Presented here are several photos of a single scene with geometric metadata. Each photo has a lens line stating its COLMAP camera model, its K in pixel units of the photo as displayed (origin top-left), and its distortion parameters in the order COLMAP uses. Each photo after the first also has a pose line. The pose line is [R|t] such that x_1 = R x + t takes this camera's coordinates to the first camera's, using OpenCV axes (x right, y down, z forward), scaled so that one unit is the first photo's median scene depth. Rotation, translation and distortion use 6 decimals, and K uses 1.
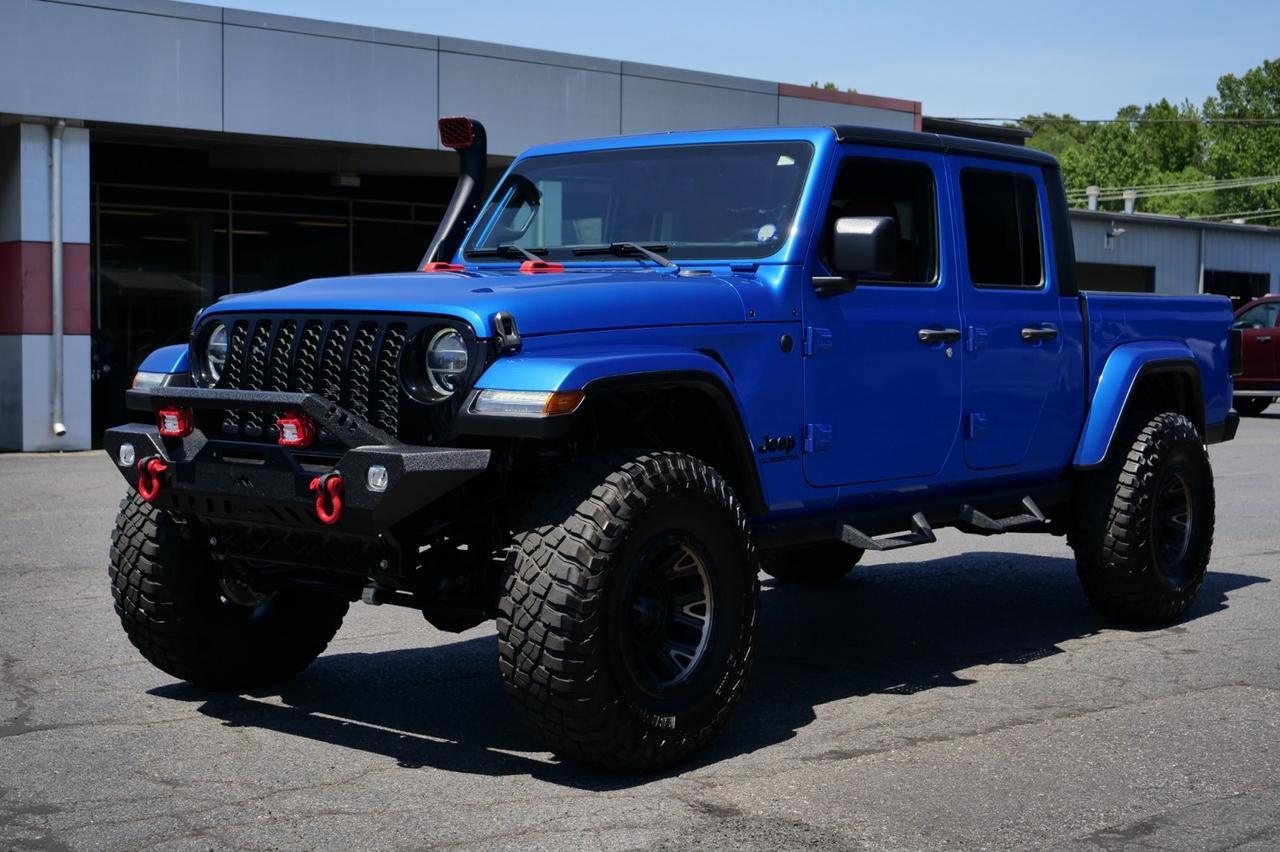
lens RADIAL K [[2199.5, 0, 599.6], [0, 2199.5, 446.0], [0, 0, 1]] dist [-0.003889, 0.000000]
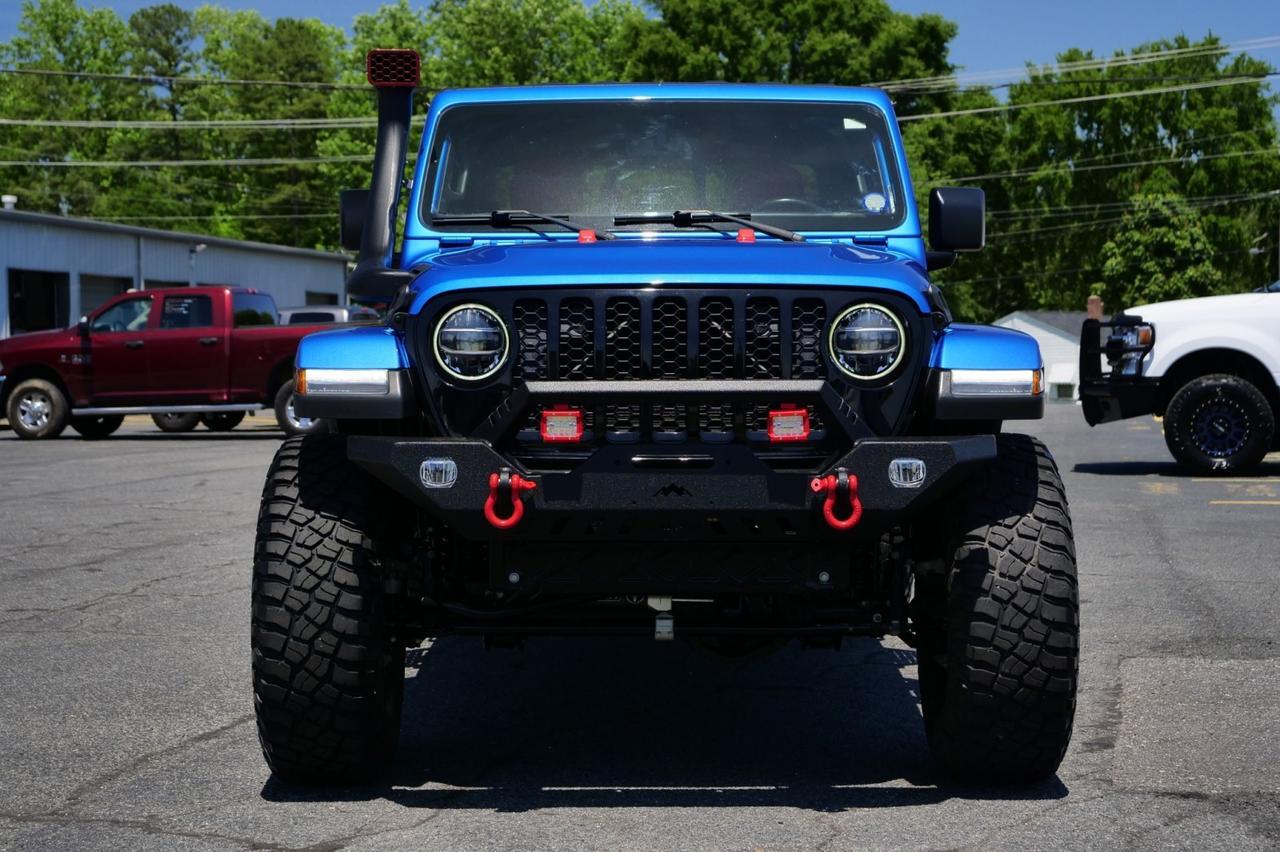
lens RADIAL K [[3097.7, 0, 638.7], [0, 3097.7, 426.9], [0, 0, 1]] dist [0.006103, 0.000000]
pose [[0.656194, -0.031825, 0.753921, -1.082558], [0.055100, 0.998464, -0.005811, -0.002151], [-0.752578, 0.045354, 0.656939, 0.261613]]
